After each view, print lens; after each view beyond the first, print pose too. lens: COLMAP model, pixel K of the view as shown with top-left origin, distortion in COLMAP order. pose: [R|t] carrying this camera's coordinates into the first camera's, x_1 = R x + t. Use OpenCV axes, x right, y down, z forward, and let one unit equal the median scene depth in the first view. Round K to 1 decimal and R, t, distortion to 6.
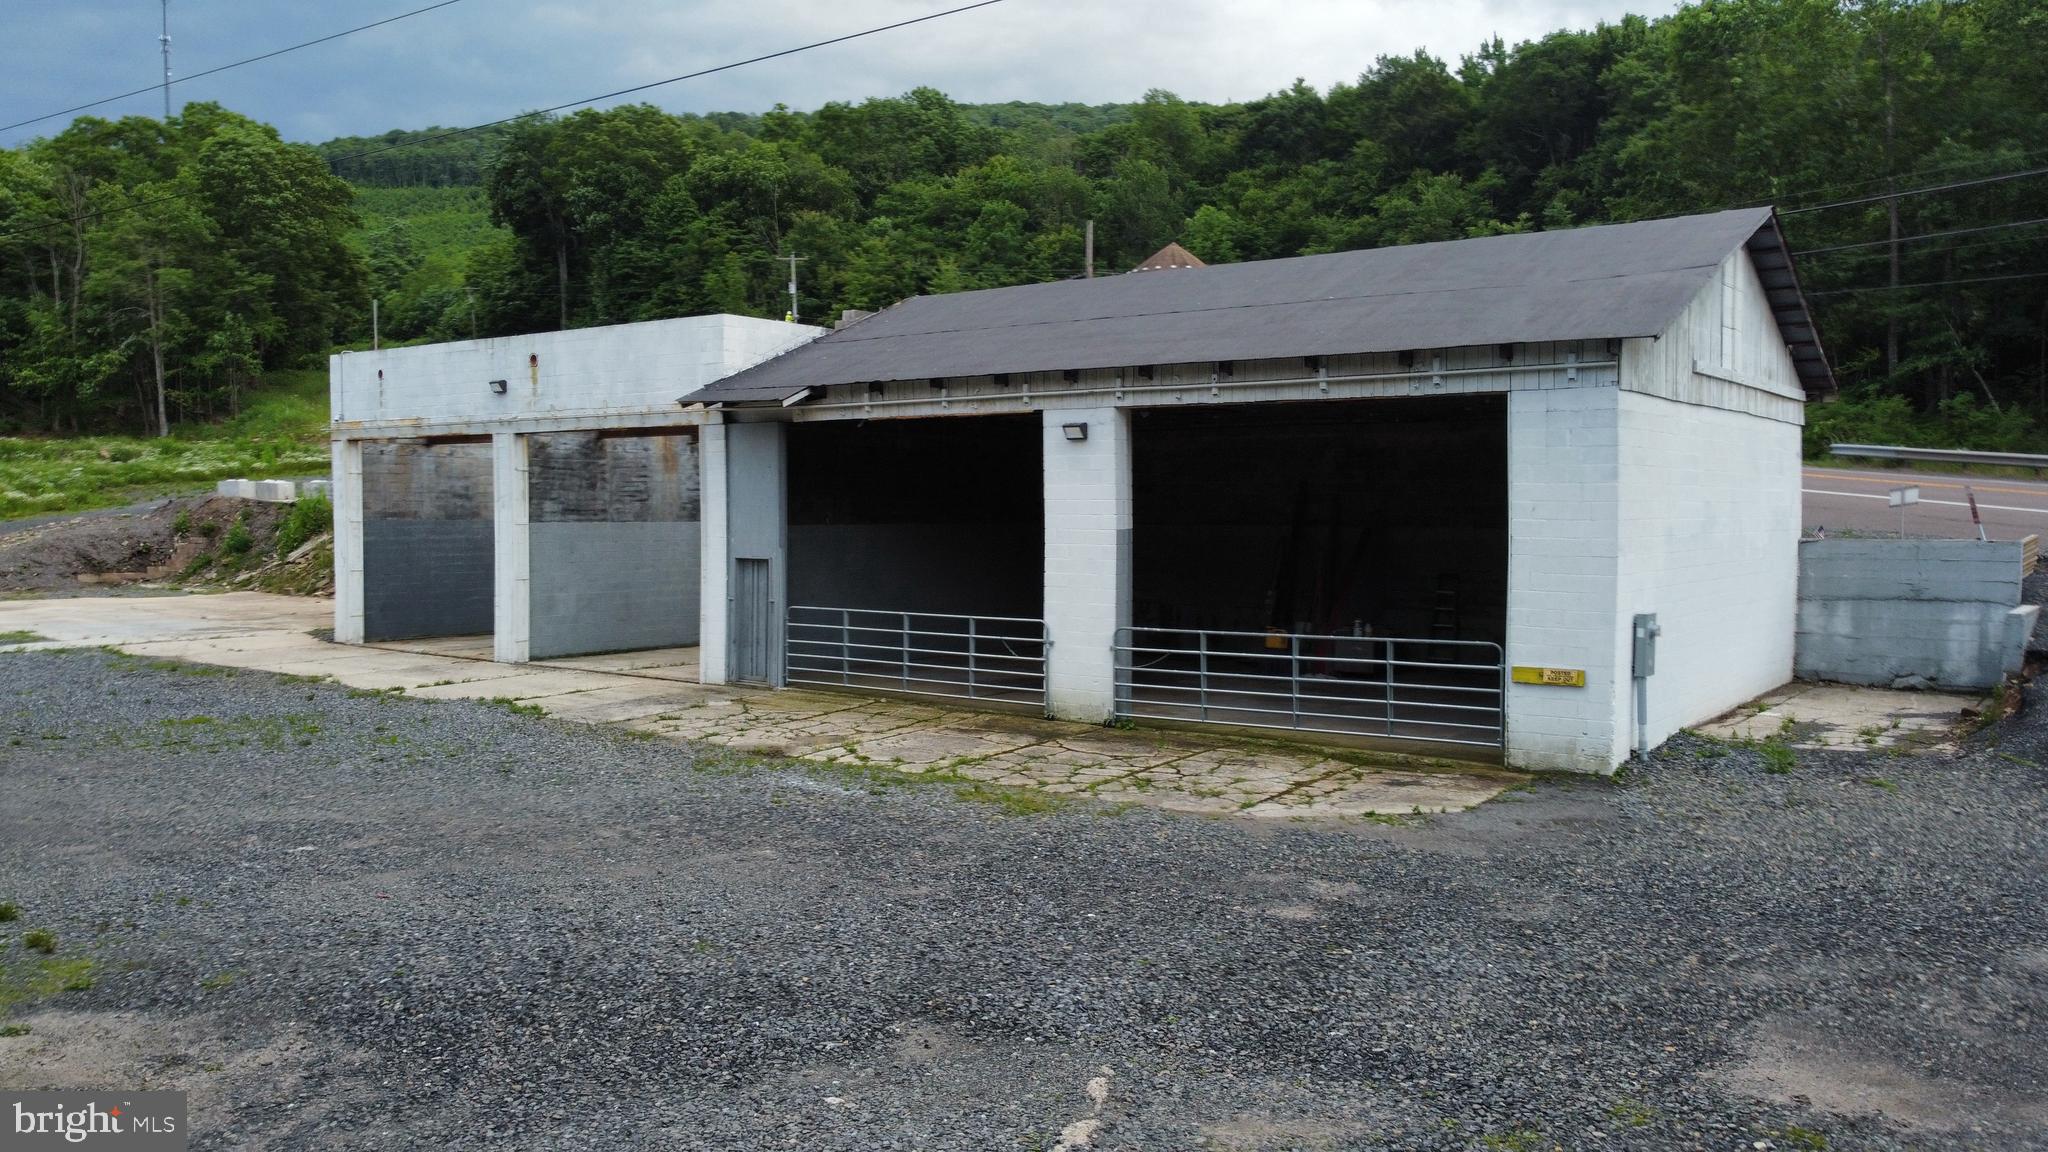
lens RADIAL K [[1552.5, 0, 1023.6], [0, 1552.5, 568.6], [0, 0, 1]] dist [0.006399, 0.000598]
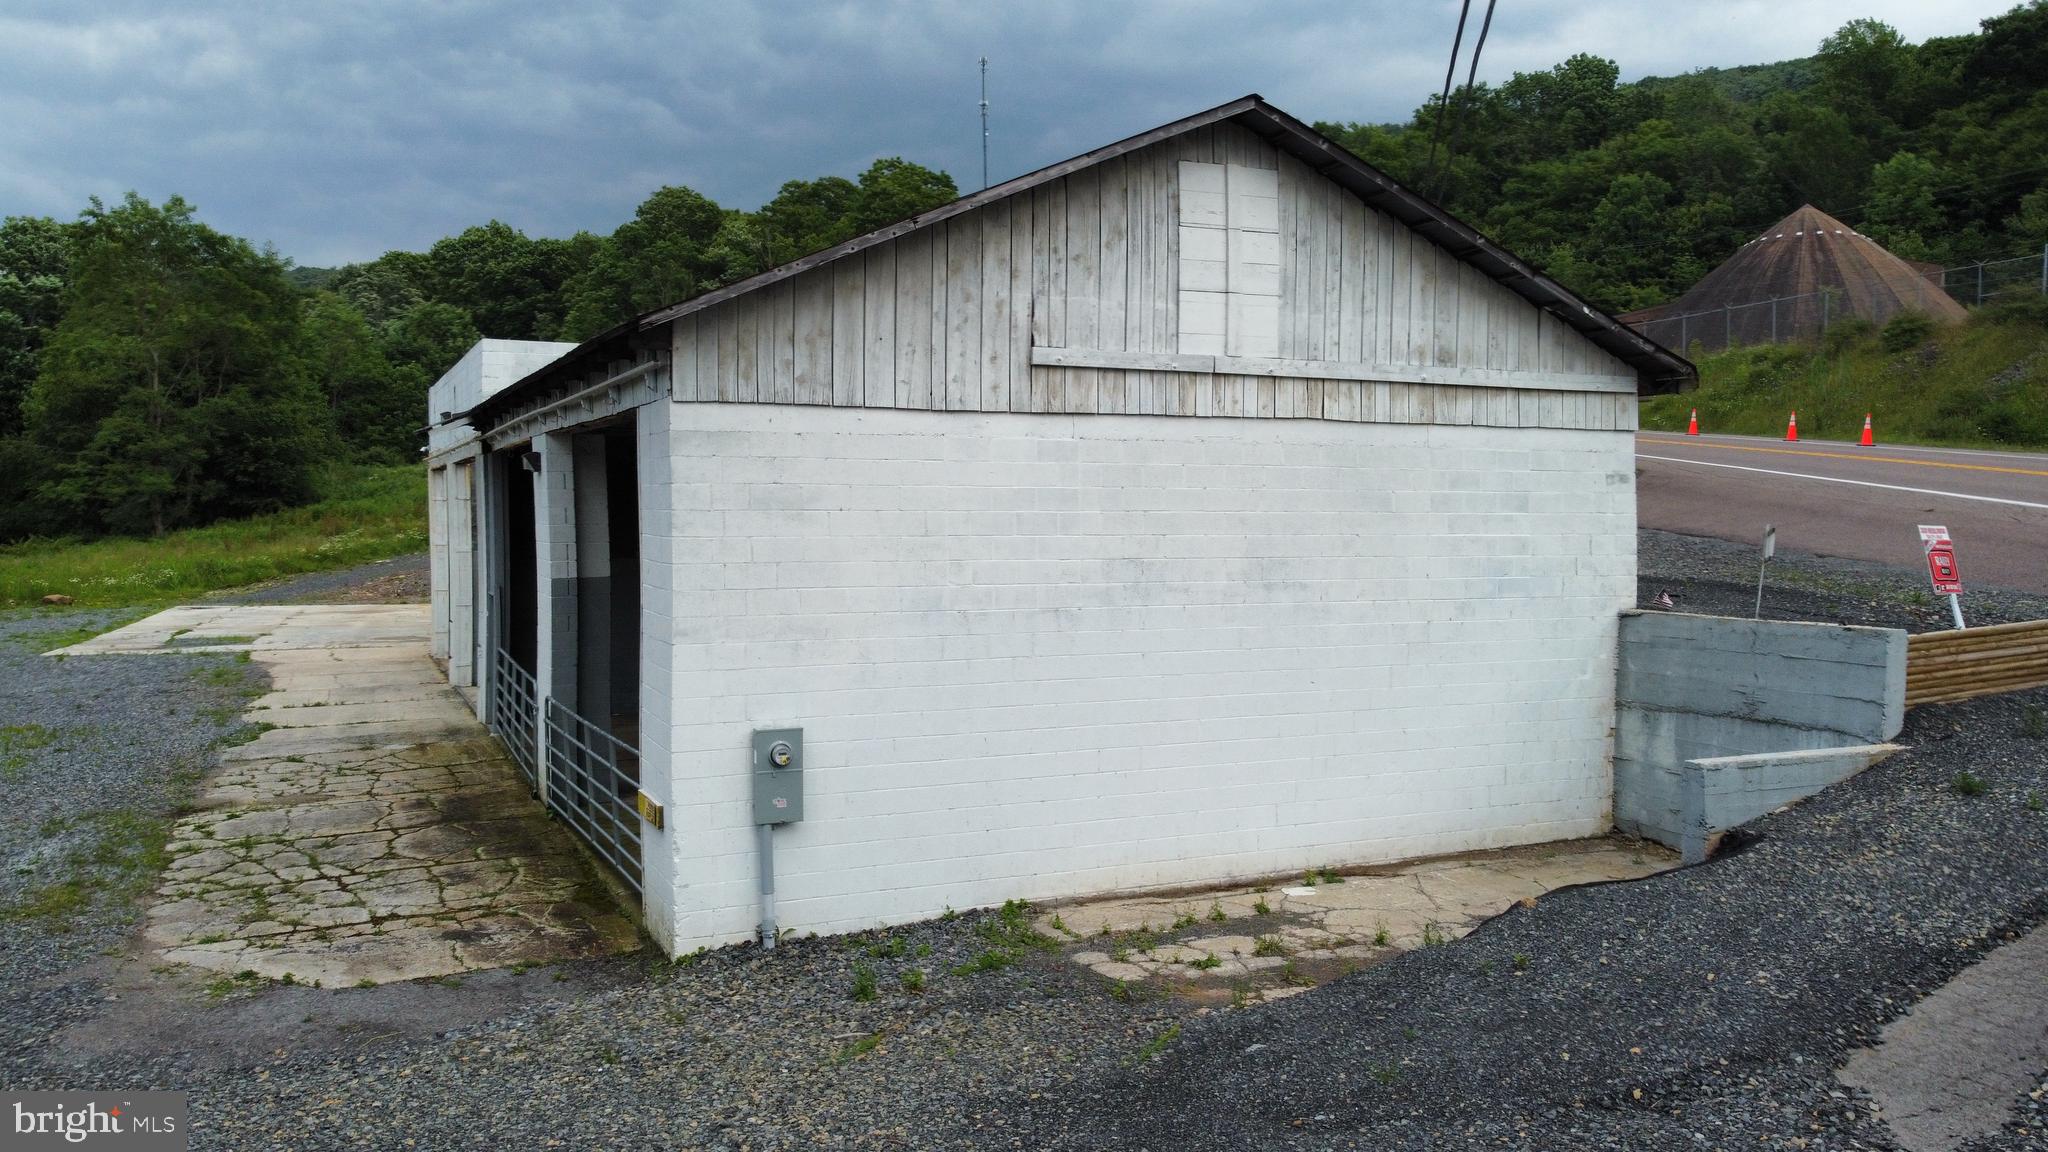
lens RADIAL K [[1553.4, 0, 1019.7], [0, 1553.4, 573.1], [0, 0, 1]] dist [0.000559, -0.001845]
pose [[0.879238, 0.021137, -0.475914, 0.449307], [-0.021713, 0.999755, 0.004289, -0.024341], [0.475889, 0.006562, 0.879481, 0.252036]]
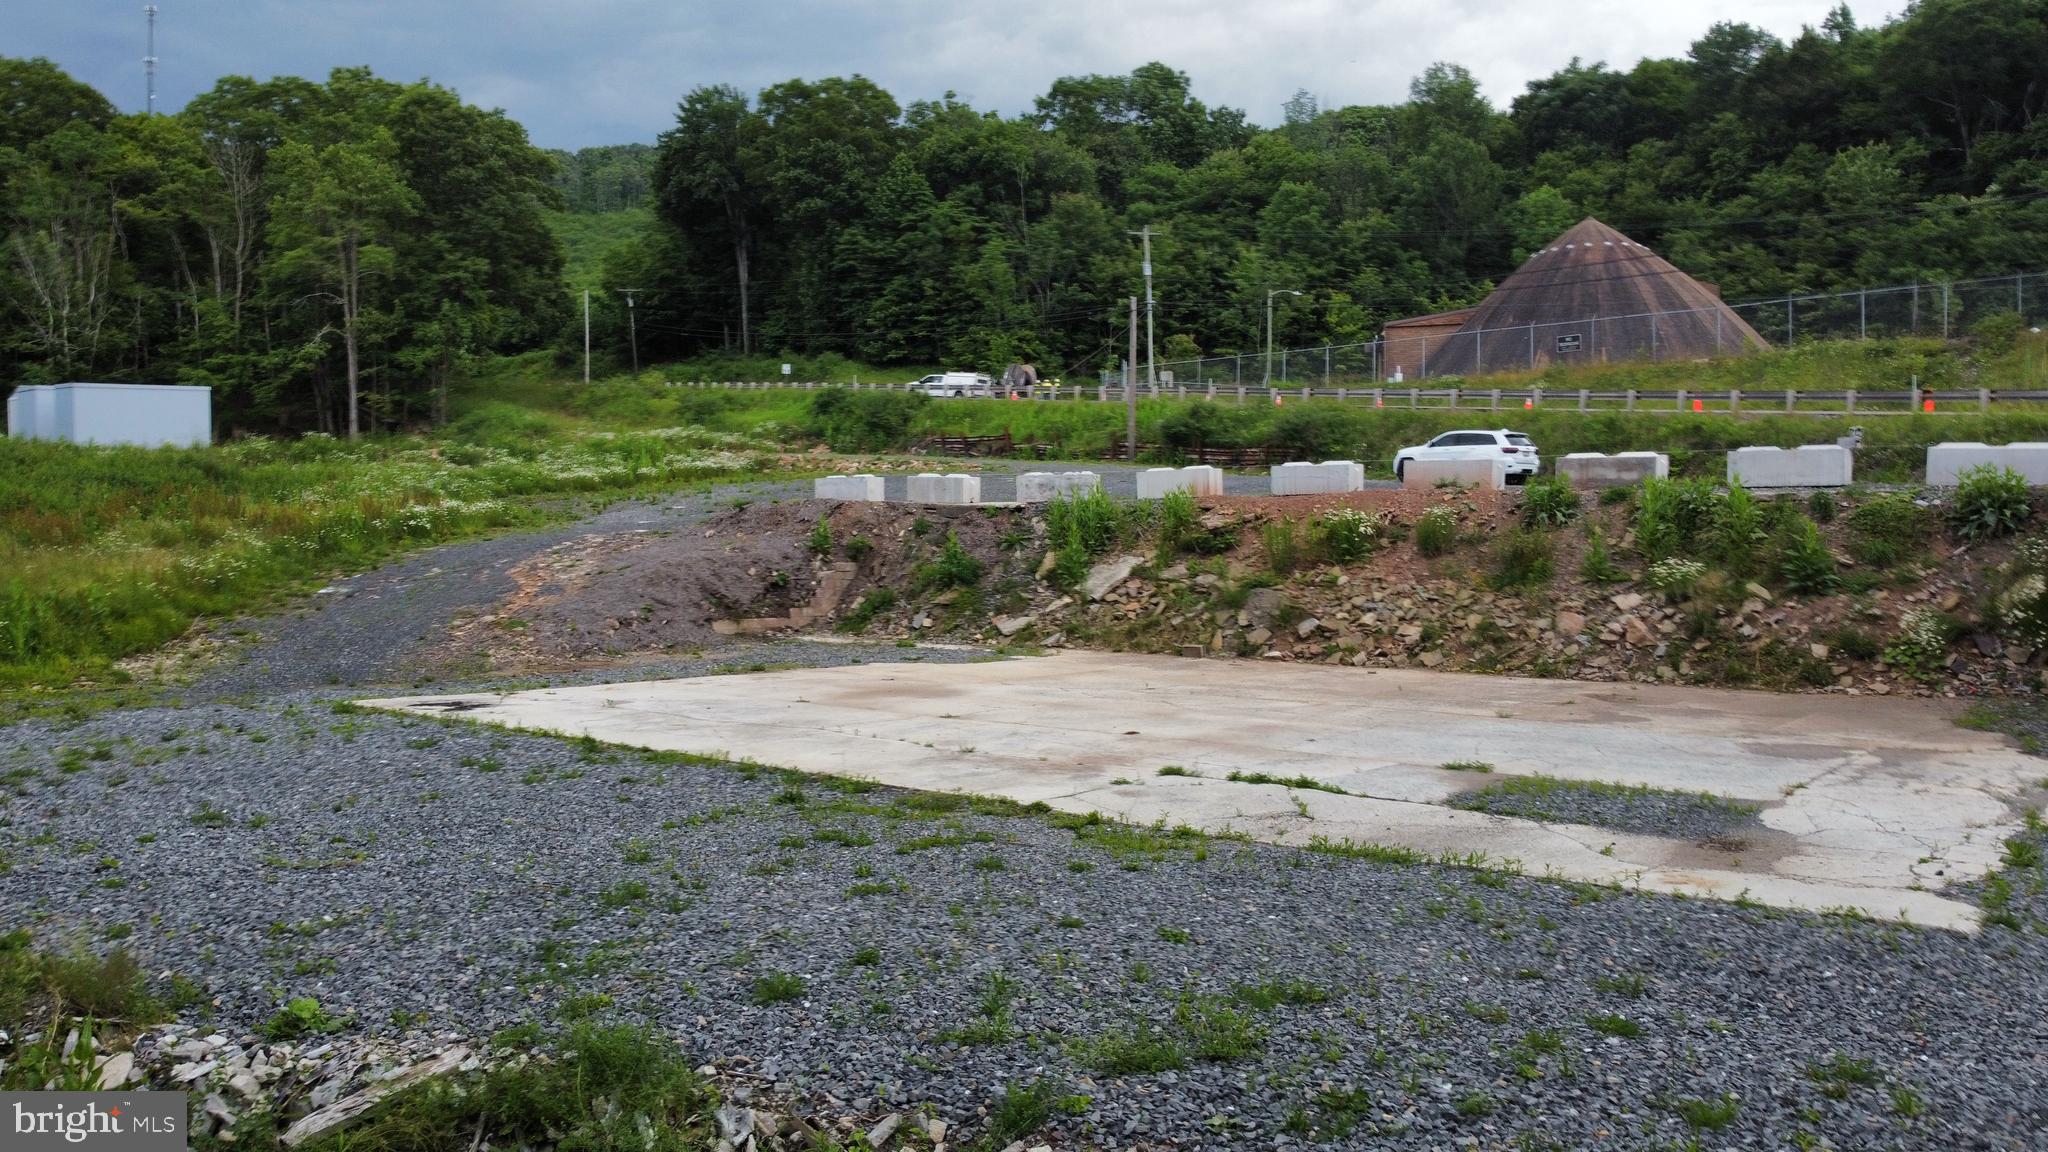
lens RADIAL K [[1549.6, 0, 1028.6], [0, 1549.6, 576.8], [0, 0, 1]] dist [0.001813, 0.014503]
pose [[0.999589, -0.002187, 0.028580, -0.823021], [0.002730, 0.999816, -0.018984, -0.003191], [-0.028533, 0.019054, 0.999411, 0.628208]]
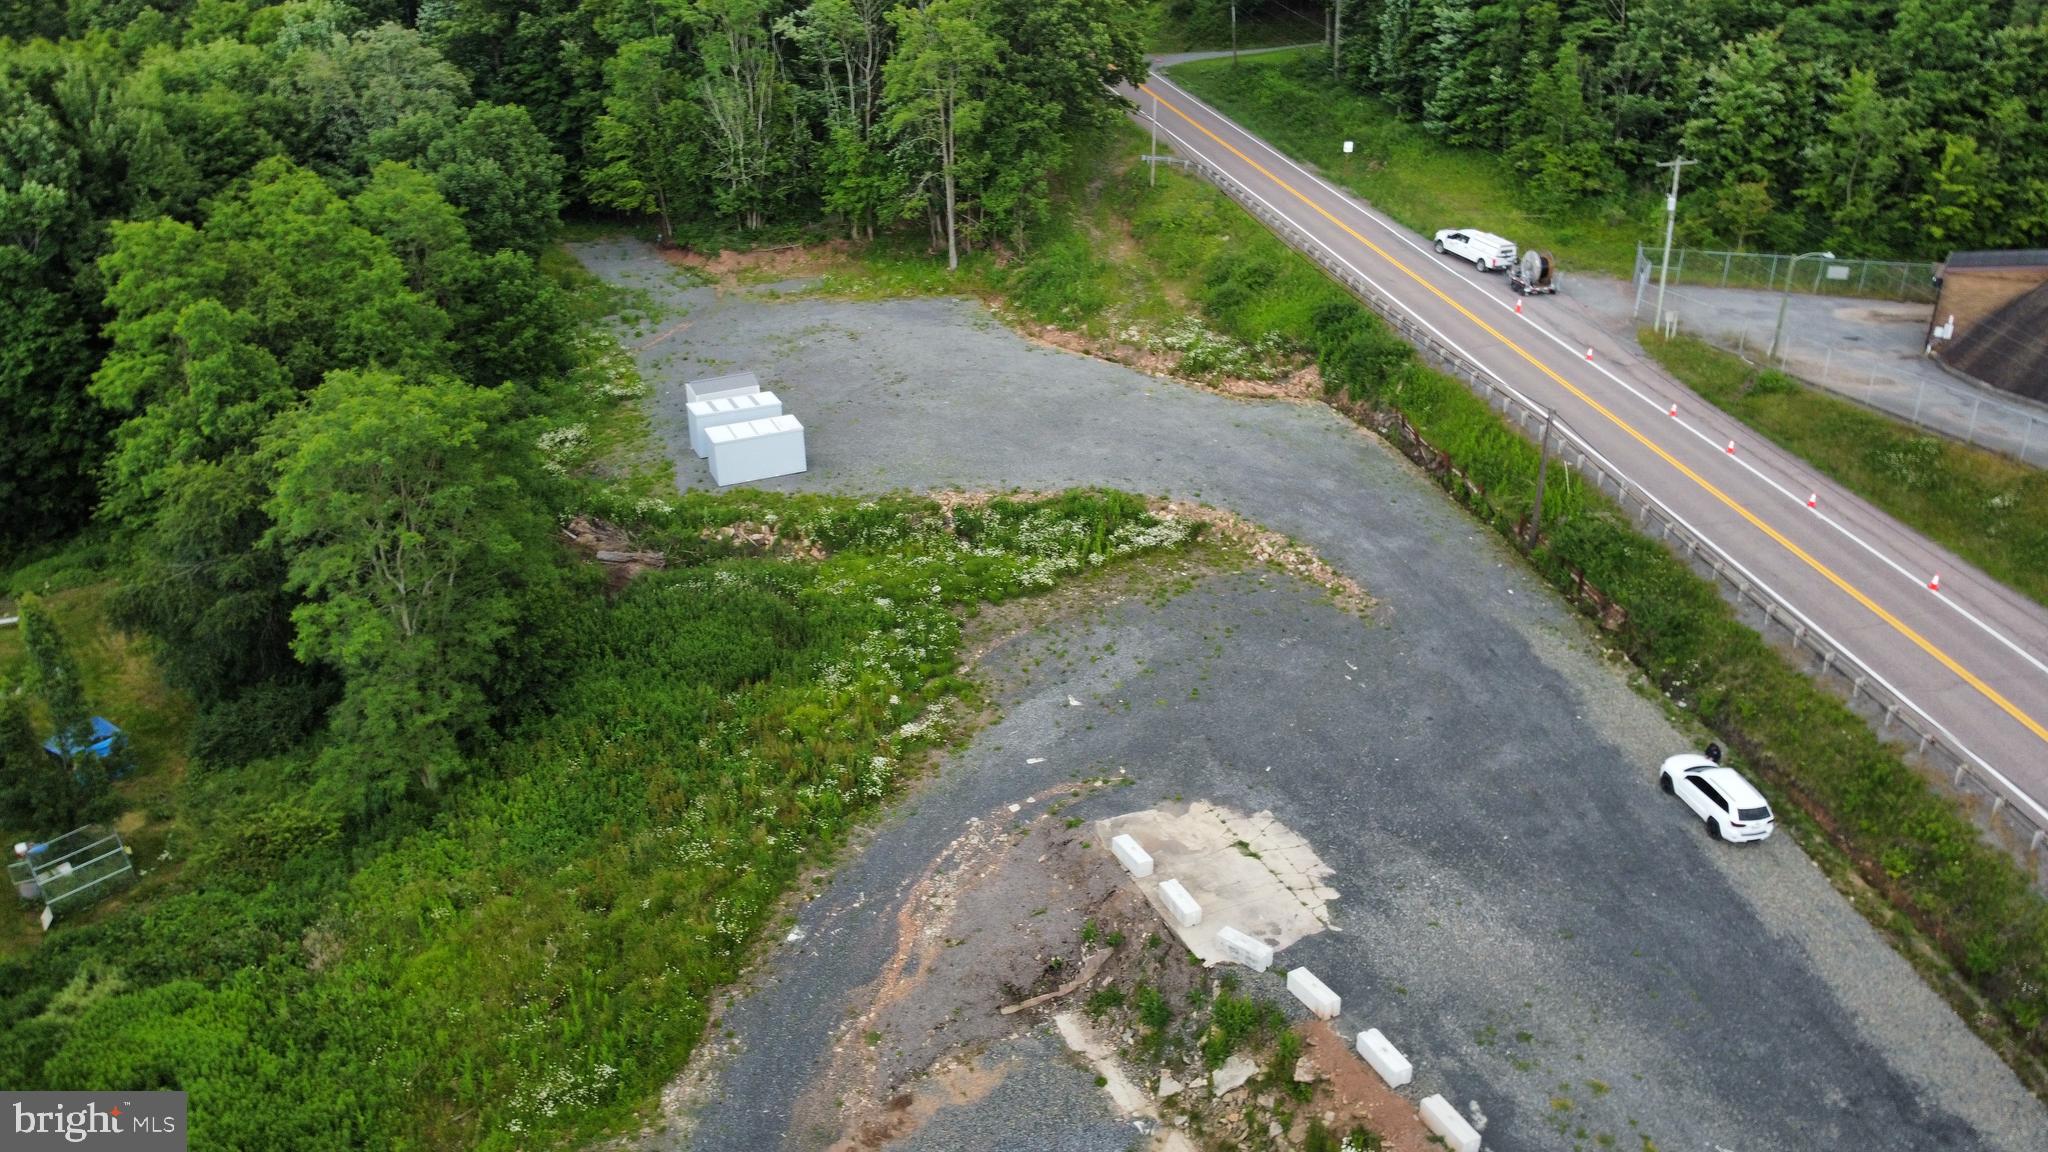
lens RADIAL K [[1551.5, 0, 1025.1], [0, 1551.5, 569.5], [0, 0, 1]] dist [0.002820, -0.003831]
pose [[0.917905, 0.165634, -0.360578, -0.470486], [-0.023477, 0.929791, 0.367340, -1.014216], [0.396106, -0.328717, 0.857348, 0.420382]]
